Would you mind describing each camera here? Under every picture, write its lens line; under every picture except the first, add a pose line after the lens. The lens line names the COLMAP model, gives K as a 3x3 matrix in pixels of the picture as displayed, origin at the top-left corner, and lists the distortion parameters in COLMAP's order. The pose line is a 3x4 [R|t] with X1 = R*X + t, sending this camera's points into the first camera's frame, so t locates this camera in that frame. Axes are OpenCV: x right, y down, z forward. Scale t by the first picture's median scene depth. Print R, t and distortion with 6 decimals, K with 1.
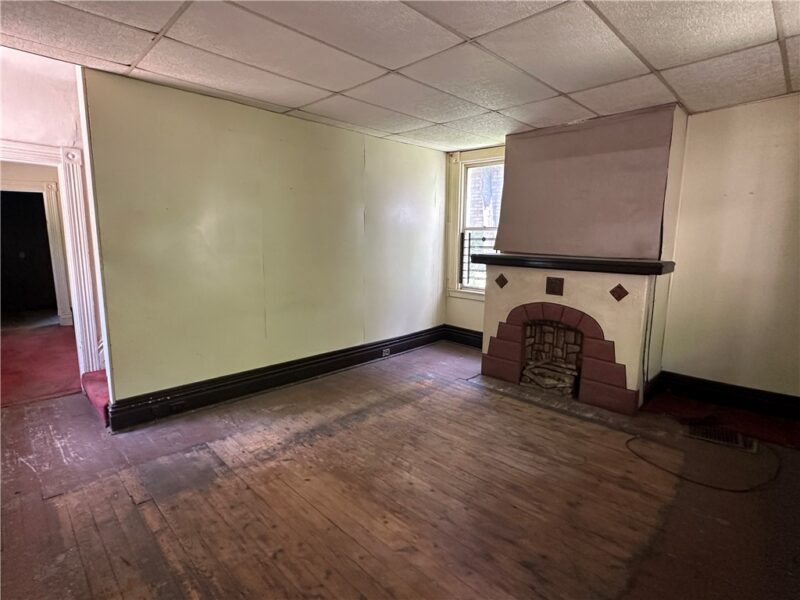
lens RADIAL K [[412.1, 0, 397.4], [0, 412.1, 299.0], [0, 0, 1]] dist [-0.001242, 0.000288]
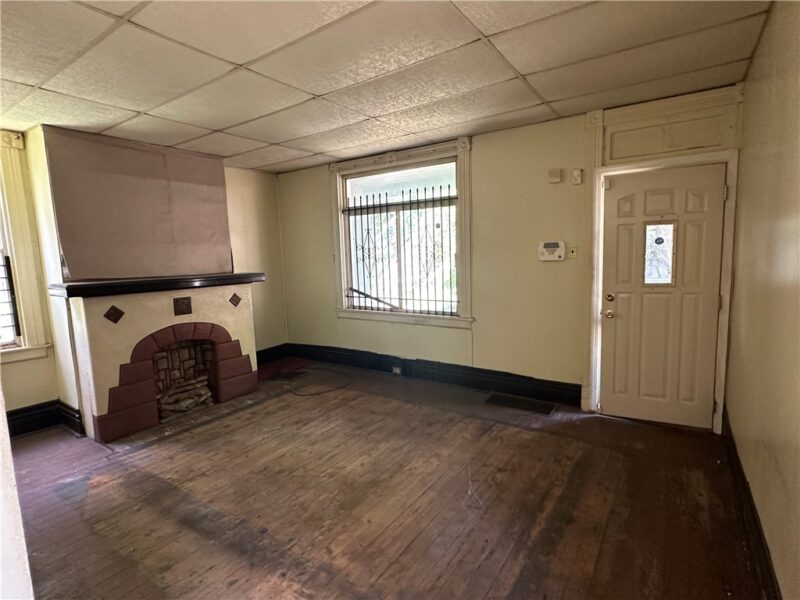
lens RADIAL K [[412.1, 0, 397.8], [0, 412.1, 300.3], [0, 0, 1]] dist [-0.001242, 0.000288]
pose [[-0.185631, -0.114615, 0.975912, -0.760484], [0.177580, 0.972908, 0.148040, -0.110243], [-0.966440, 0.200783, -0.160248, 0.713870]]
